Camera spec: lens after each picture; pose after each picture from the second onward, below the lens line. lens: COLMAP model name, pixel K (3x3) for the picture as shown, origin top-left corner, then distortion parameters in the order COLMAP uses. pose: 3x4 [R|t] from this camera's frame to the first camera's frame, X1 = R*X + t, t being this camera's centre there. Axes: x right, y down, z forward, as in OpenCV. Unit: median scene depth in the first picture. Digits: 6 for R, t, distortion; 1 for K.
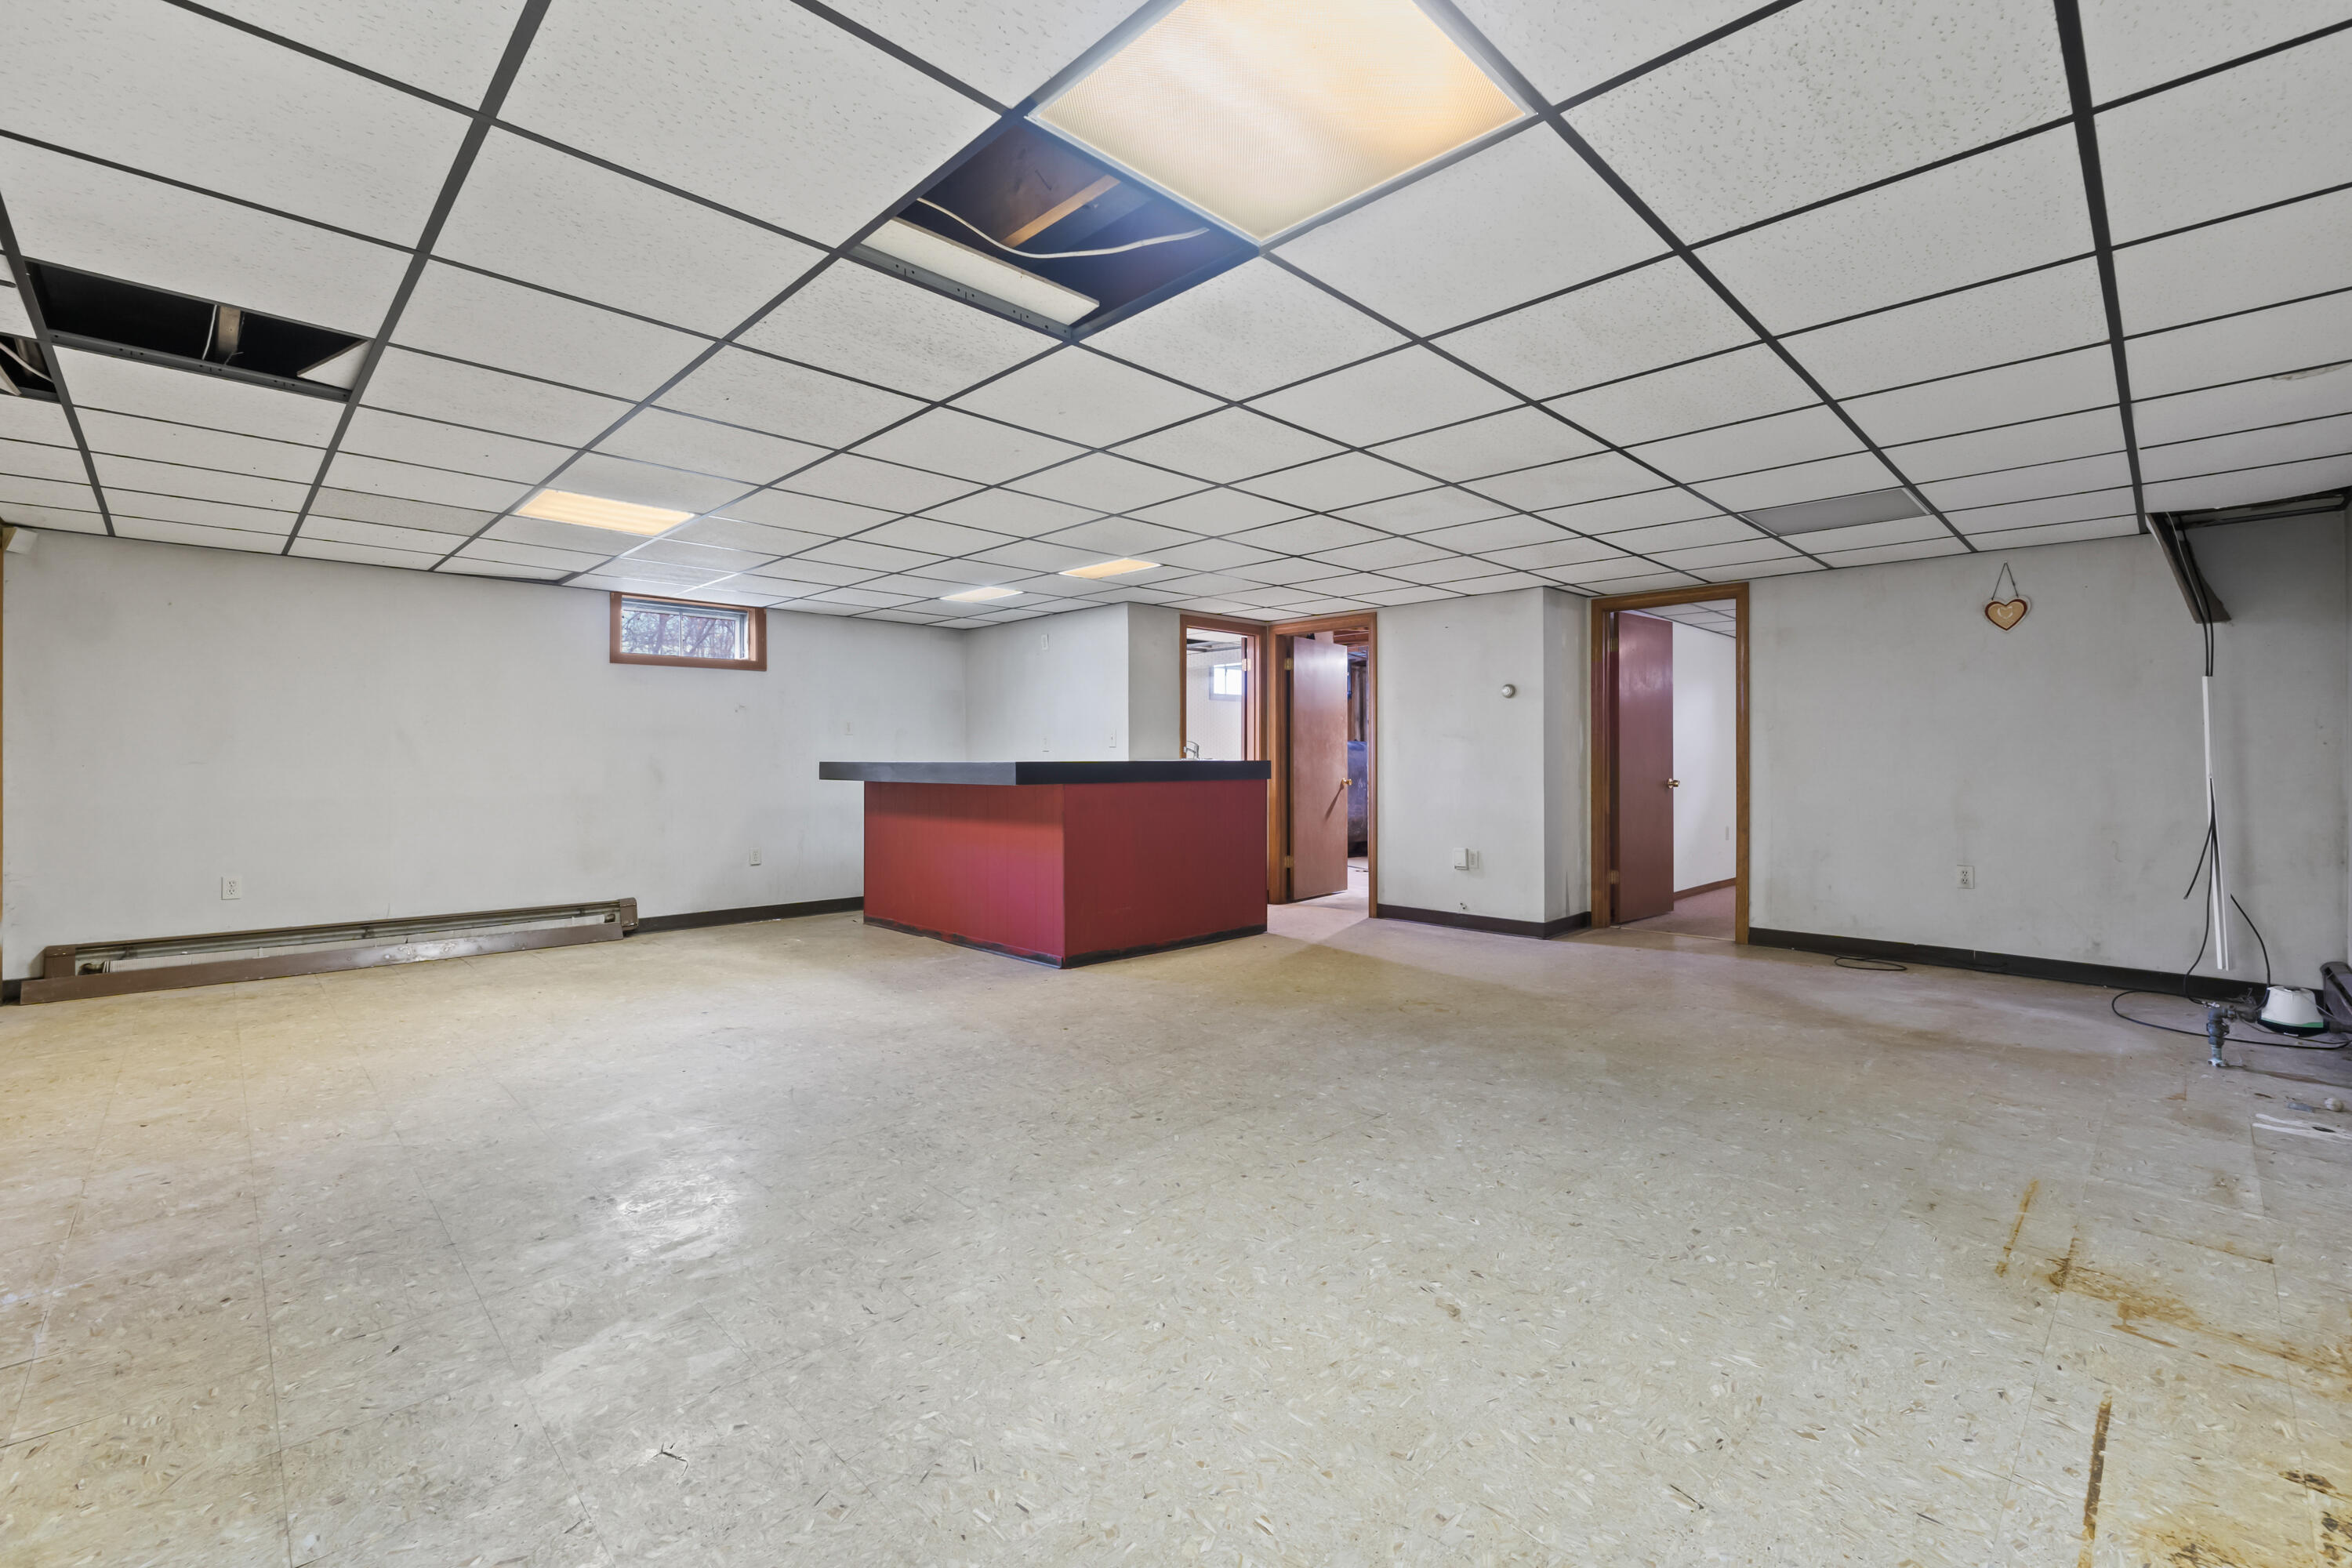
lens RADIAL K [[987.8, 0, 1171.1], [0, 987.8, 769.3], [0, 0, 1]] dist [-0.013331, 0.000639]
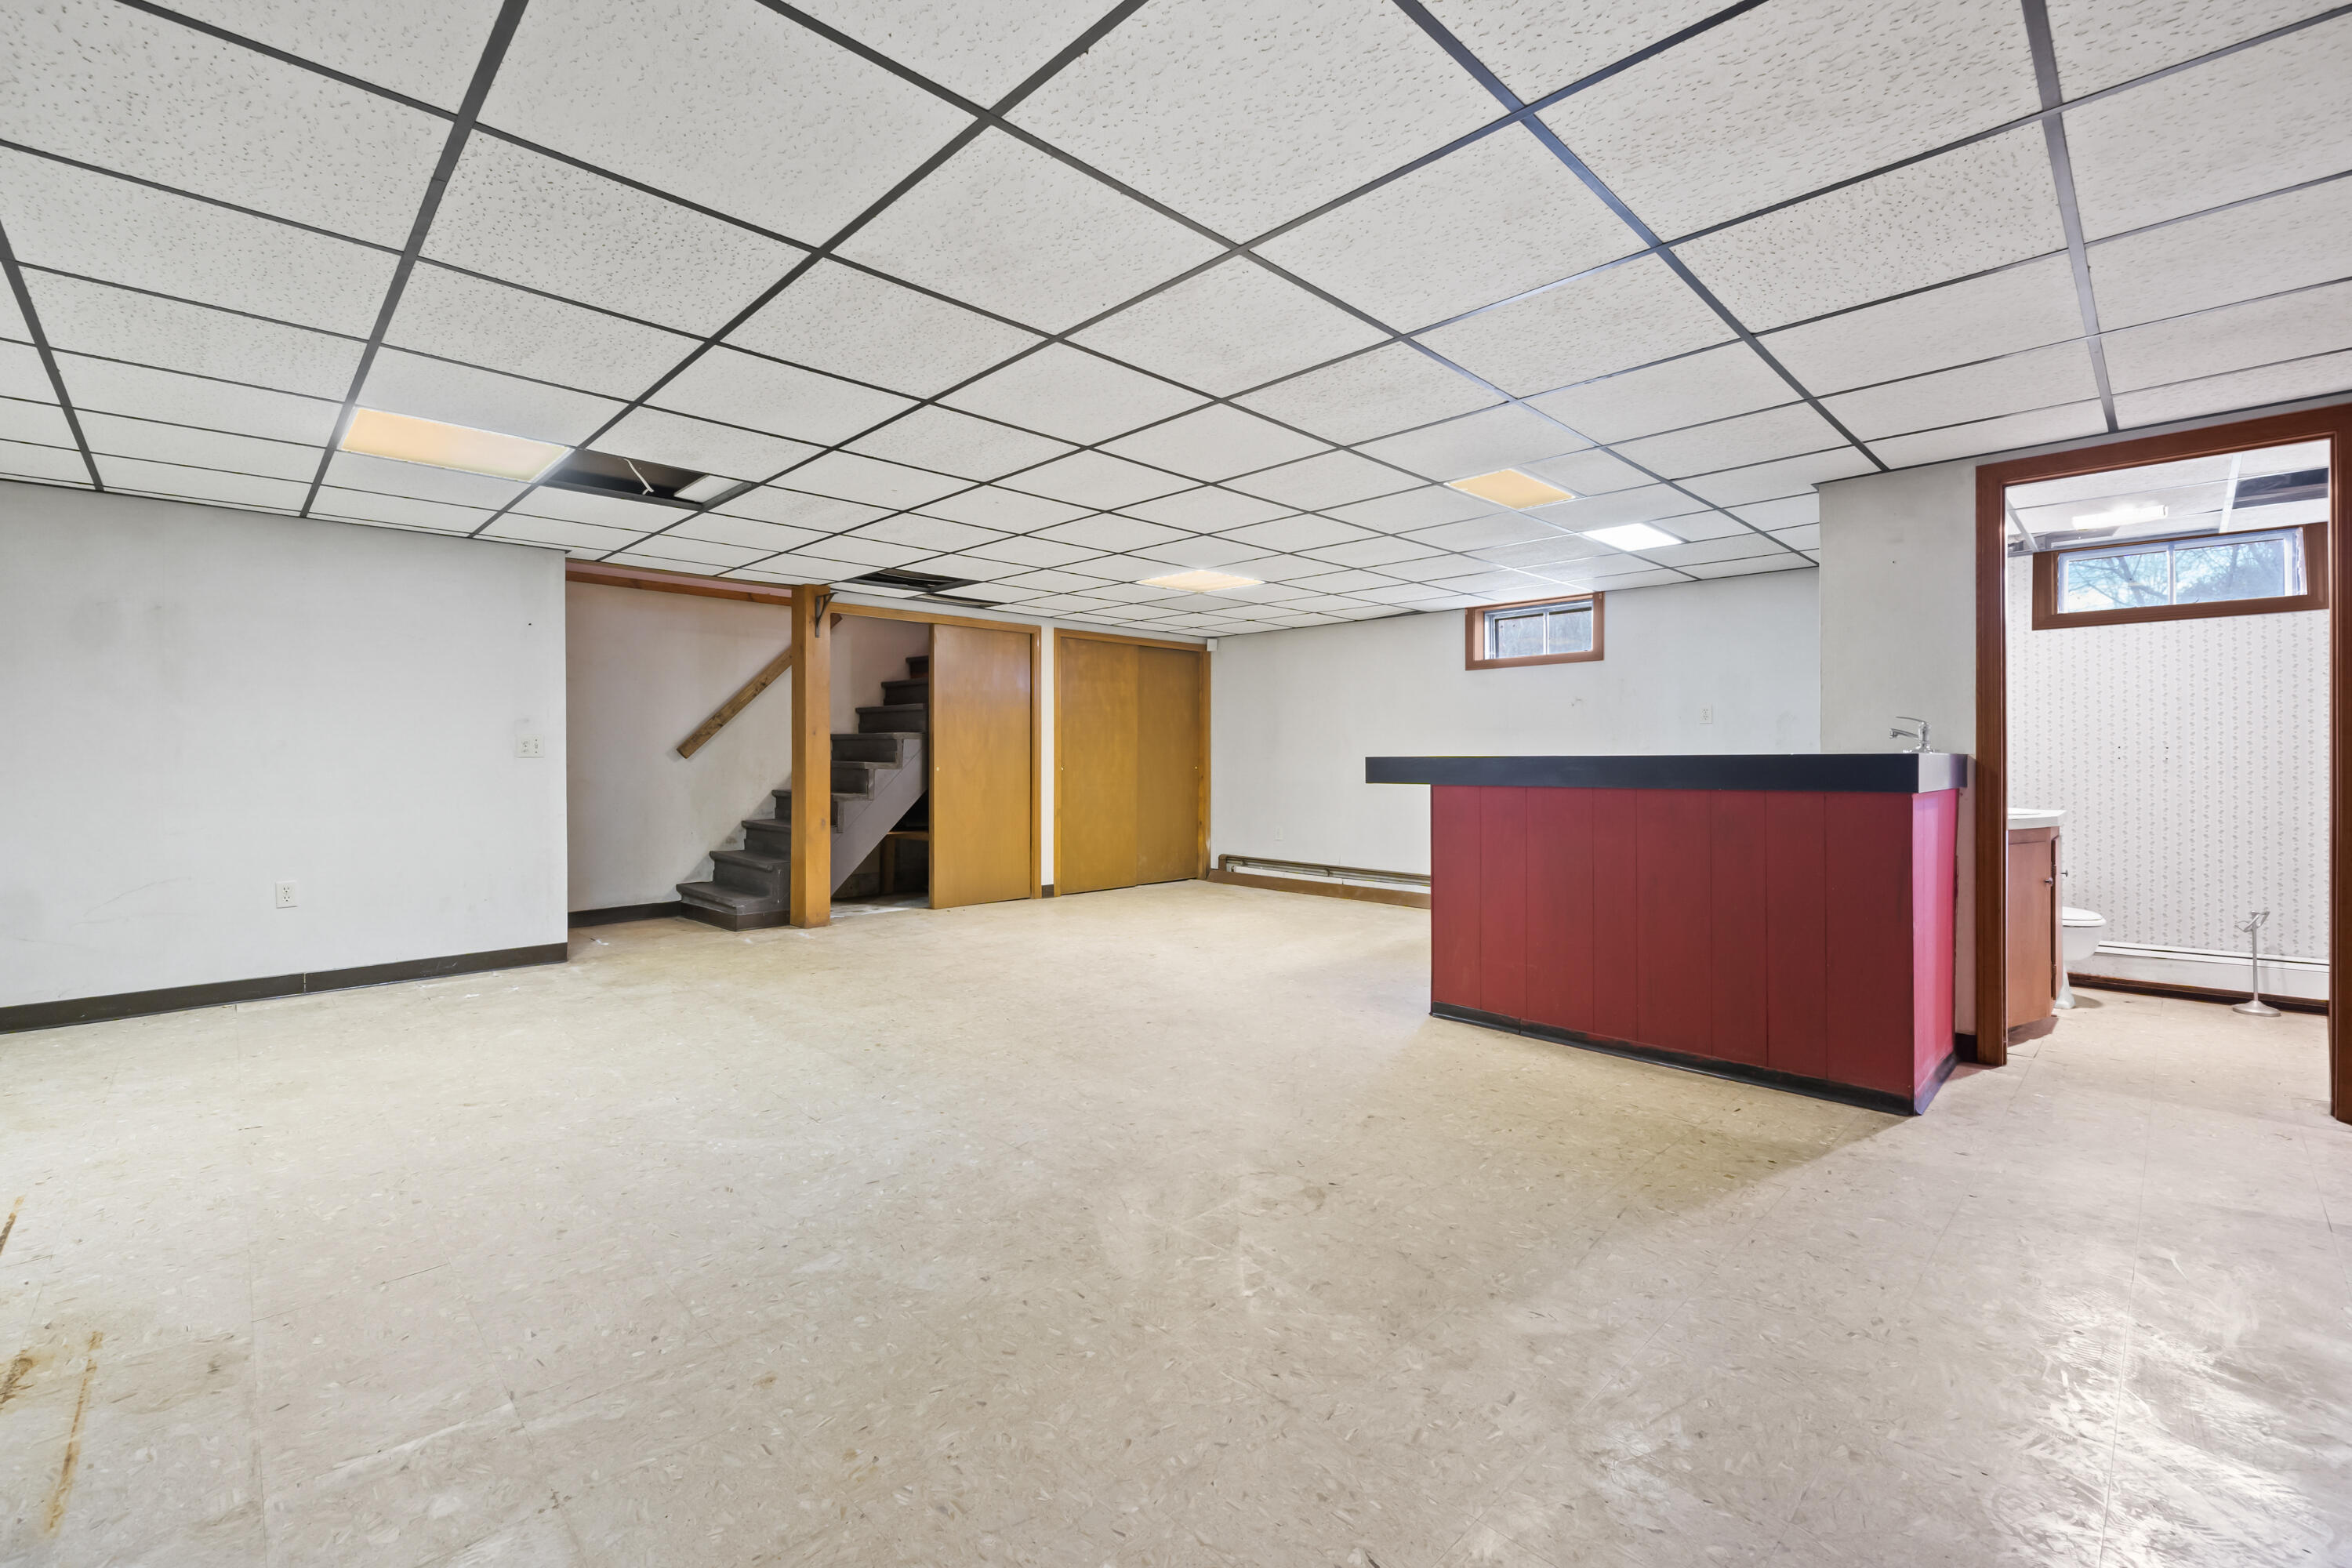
lens RADIAL K [[987.8, 0, 1171.6], [0, 987.8, 767.0], [0, 0, 1]] dist [-0.013331, 0.000639]
pose [[0.007481, 0.010106, -0.999921, 1.208970], [-0.009324, 0.999906, 0.010036, -0.009636], [0.999929, 0.009248, 0.007574, 1.372035]]
